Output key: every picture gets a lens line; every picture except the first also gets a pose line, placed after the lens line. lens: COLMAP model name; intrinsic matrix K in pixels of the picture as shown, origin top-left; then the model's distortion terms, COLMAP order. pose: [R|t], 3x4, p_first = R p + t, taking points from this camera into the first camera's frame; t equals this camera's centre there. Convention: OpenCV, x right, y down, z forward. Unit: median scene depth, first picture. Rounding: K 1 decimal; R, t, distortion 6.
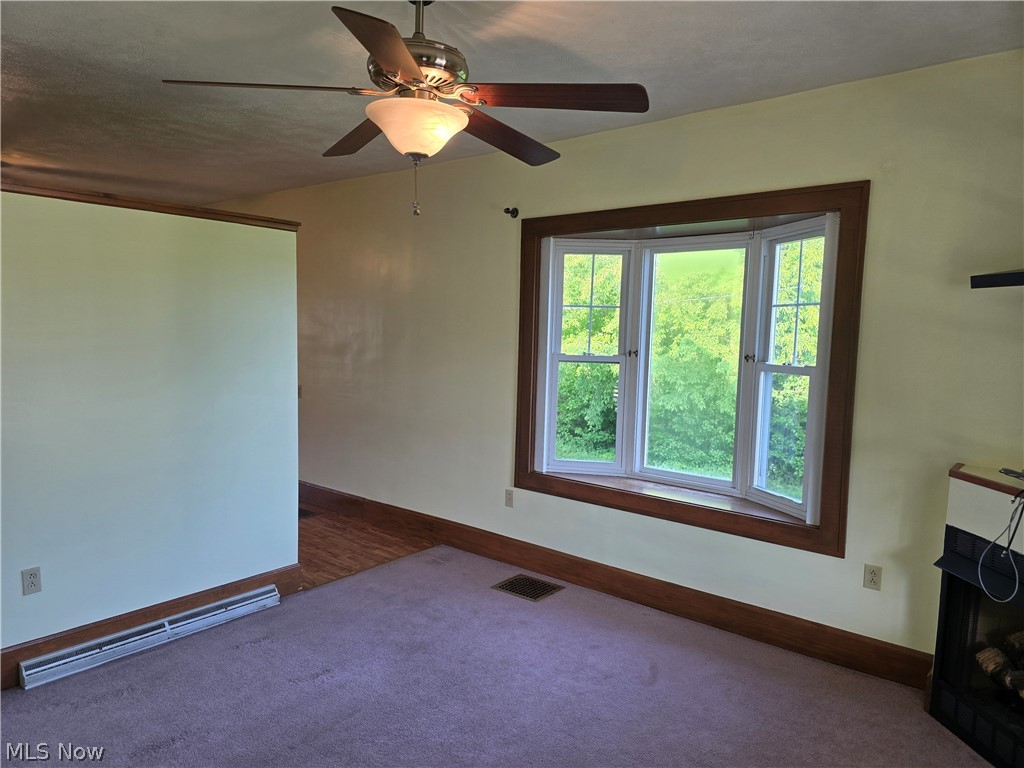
lens RADIAL K [[687.4, 0, 509.8], [0, 687.4, 397.2], [0, 0, 1]] dist [-0.000527, -0.001877]
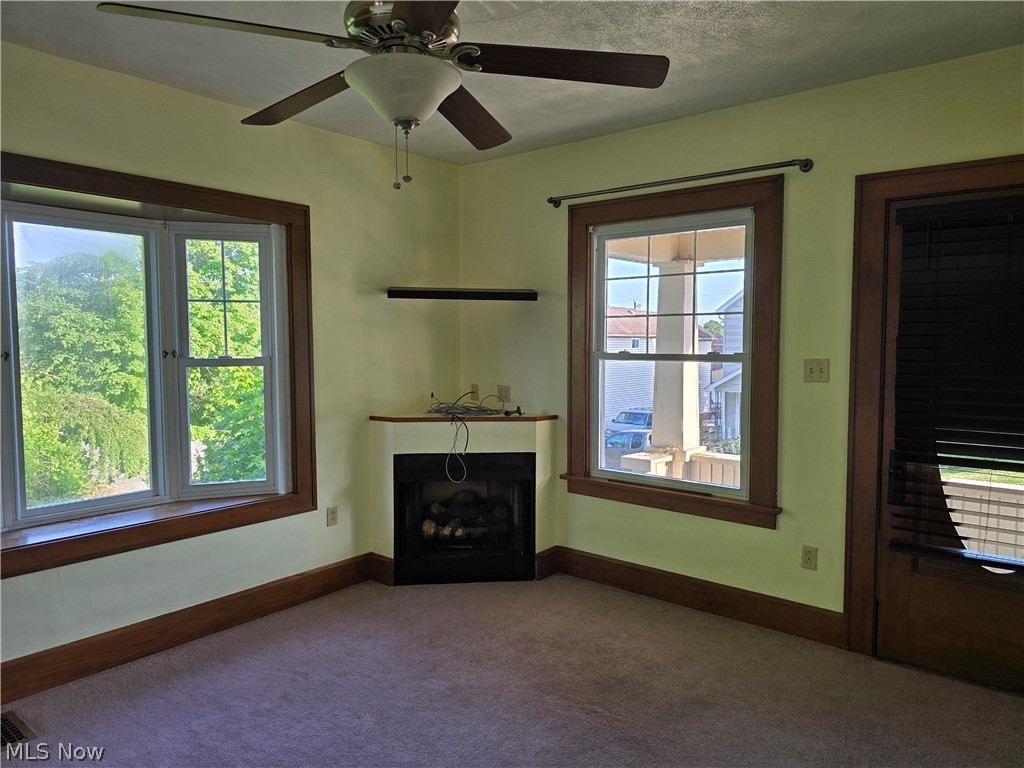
lens RADIAL K [[697.6, 0, 512.0], [0, 697.6, 384.0], [0, 0, 1]] dist [0.078558, -0.082465]
pose [[0.000501, -0.094118, 0.995561, -0.724540], [0.094753, 0.991086, 0.093647, -0.071838], [-0.995501, 0.094285, 0.009414, 0.597211]]
